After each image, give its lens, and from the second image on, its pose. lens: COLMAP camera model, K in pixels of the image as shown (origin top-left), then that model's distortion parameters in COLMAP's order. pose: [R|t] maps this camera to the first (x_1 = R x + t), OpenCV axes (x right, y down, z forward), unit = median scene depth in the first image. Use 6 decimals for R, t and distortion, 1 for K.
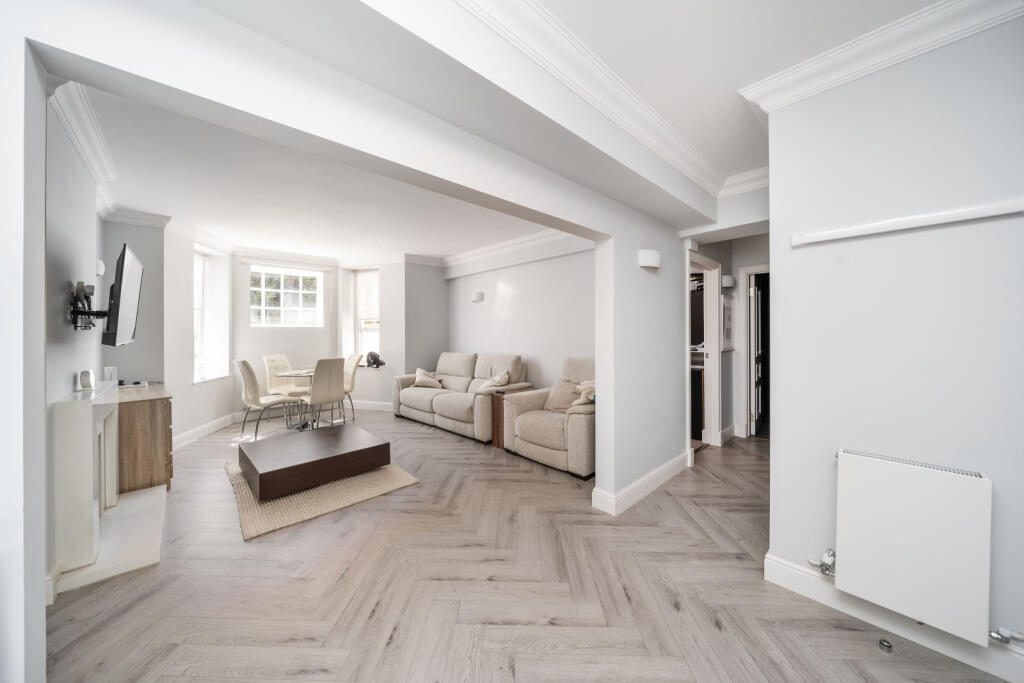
lens RADIAL K [[351.1, 0, 512.1], [0, 351.1, 336.6], [0, 0, 1]] dist [0.000464, 0.000000]
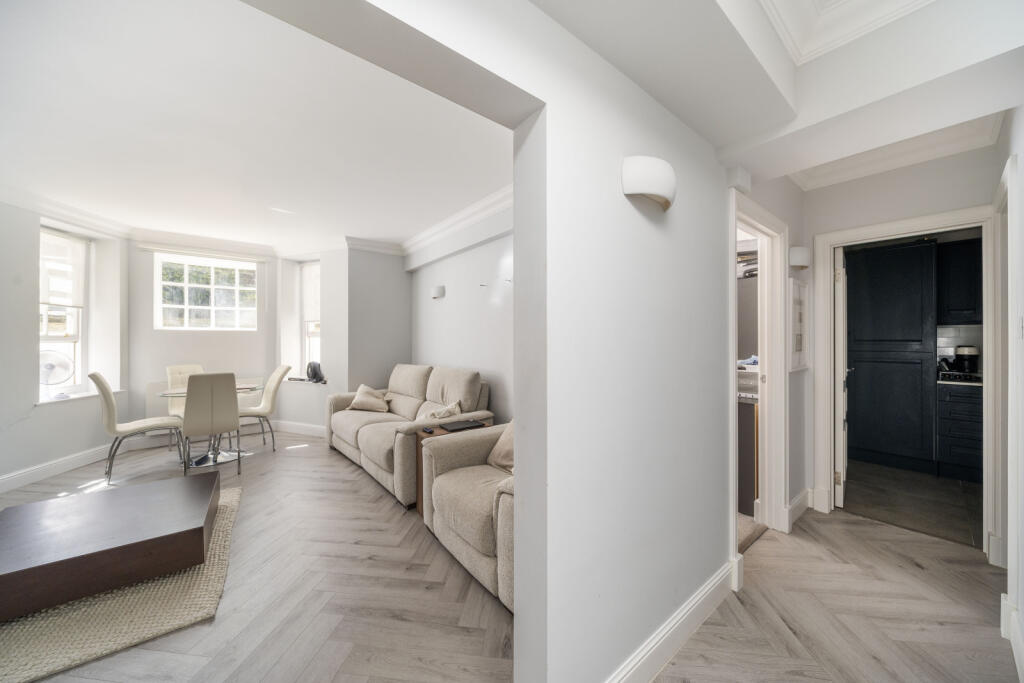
lens RADIAL K [[349.7, 0, 512.3], [0, 349.7, 342.4], [0, 0, 1]] dist [-0.000074, -0.000092]
pose [[0.996613, 0.006498, -0.081982, 0.131468], [-0.006701, 0.999975, -0.002200, -0.003714], [0.081965, 0.002742, 0.996631, 0.278874]]
